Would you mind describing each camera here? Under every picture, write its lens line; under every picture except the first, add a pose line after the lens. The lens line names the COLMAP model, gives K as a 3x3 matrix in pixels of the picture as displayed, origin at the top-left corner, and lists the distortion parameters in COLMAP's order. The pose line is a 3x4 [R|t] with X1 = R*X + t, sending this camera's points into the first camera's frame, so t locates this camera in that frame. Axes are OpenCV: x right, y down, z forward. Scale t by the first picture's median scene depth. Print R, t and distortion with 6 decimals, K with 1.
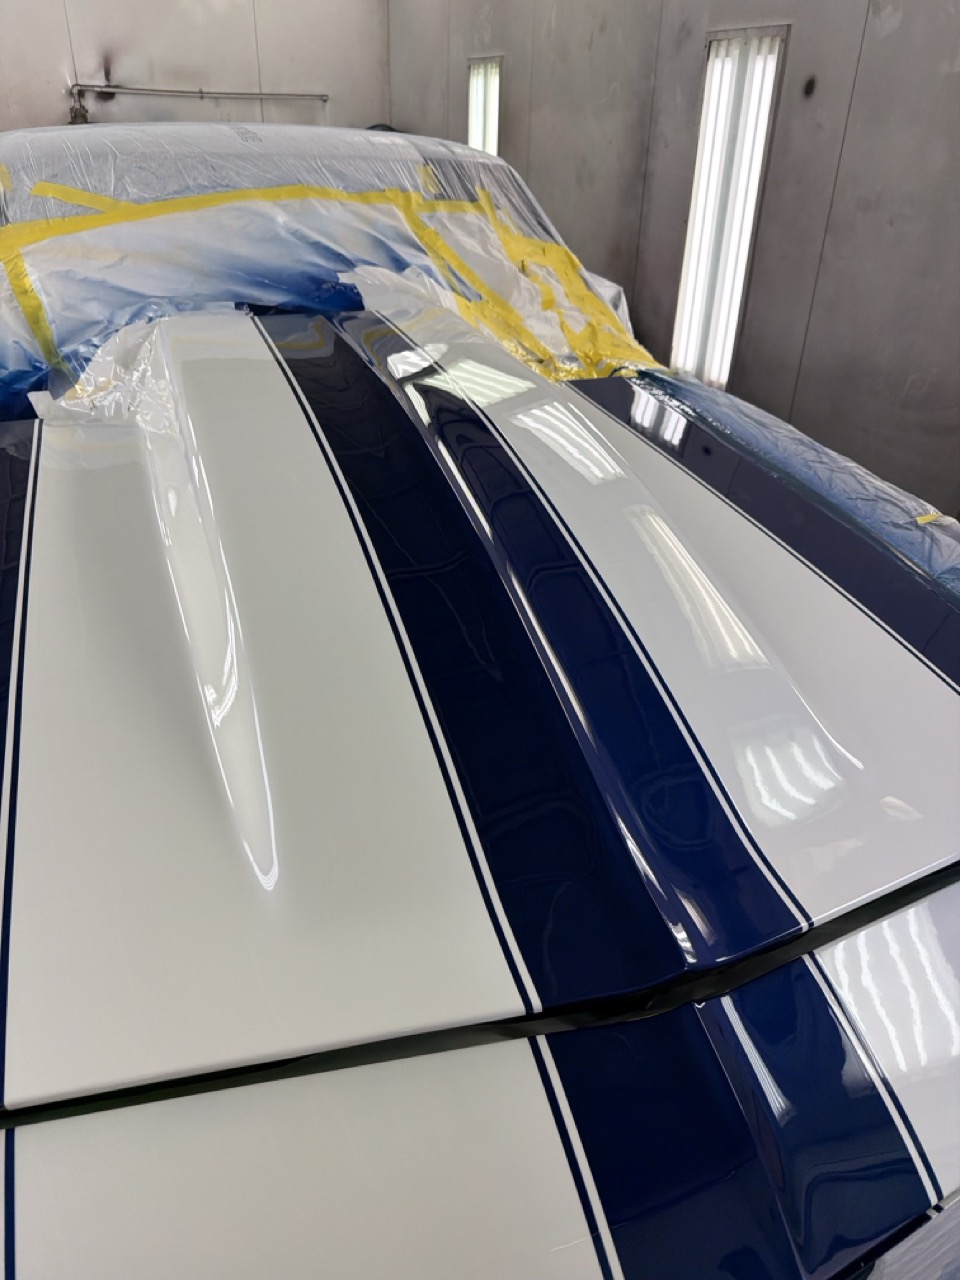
lens RADIAL K [[877.8, 0, 480.0], [0, 877.8, 640.0], [0, 0, 1]] dist [-0.007684, -0.005304]
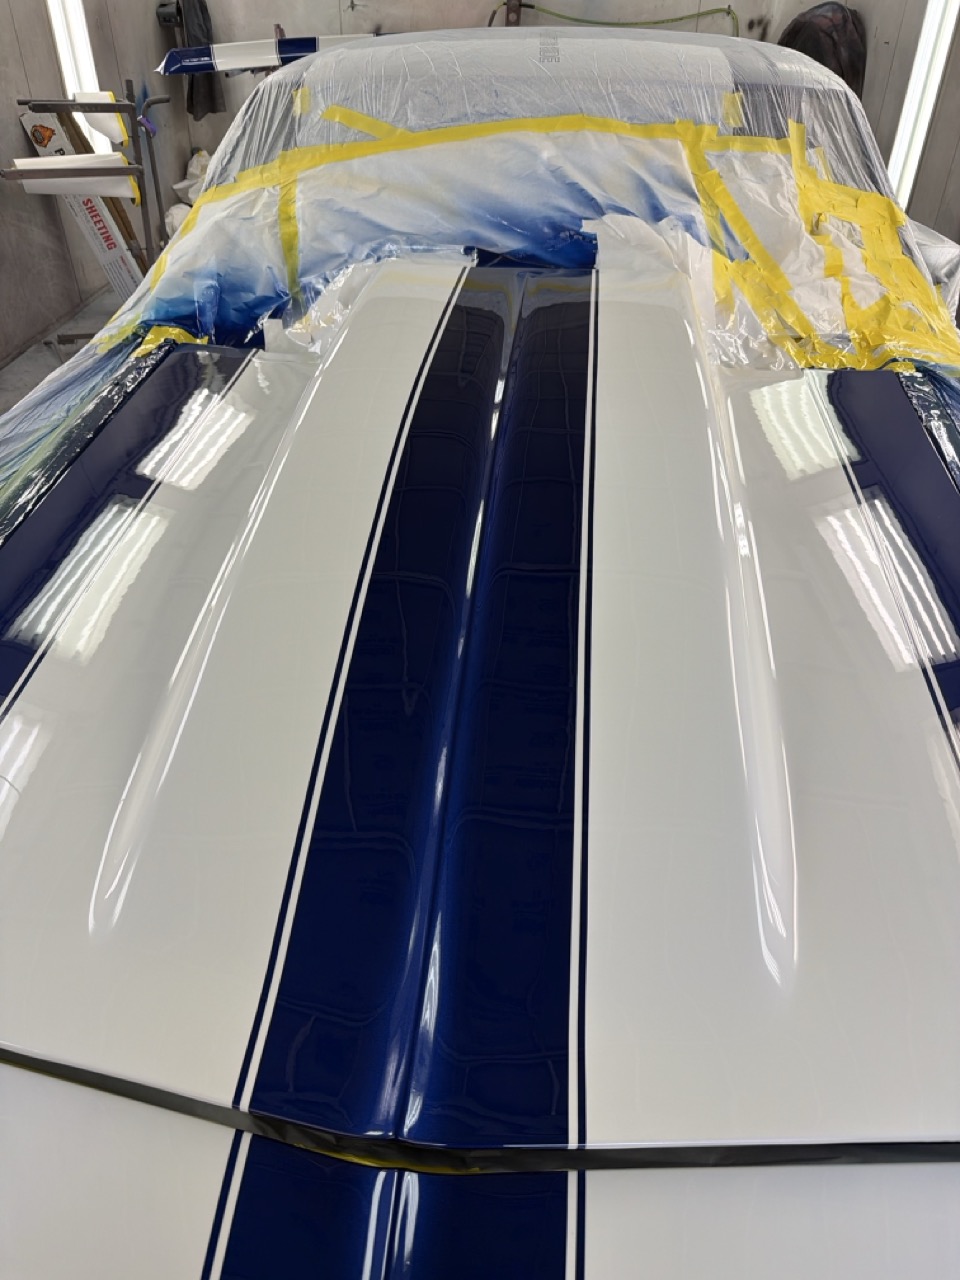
lens RADIAL K [[877.8, 0, 480.0], [0, 877.8, 640.0], [0, 0, 1]] dist [-0.007684, -0.005304]
pose [[0.901560, 0.247839, -0.354634, 0.174126], [-0.207855, 0.966993, 0.147377, -0.098724], [0.379455, -0.059157, 0.923317, 0.070545]]
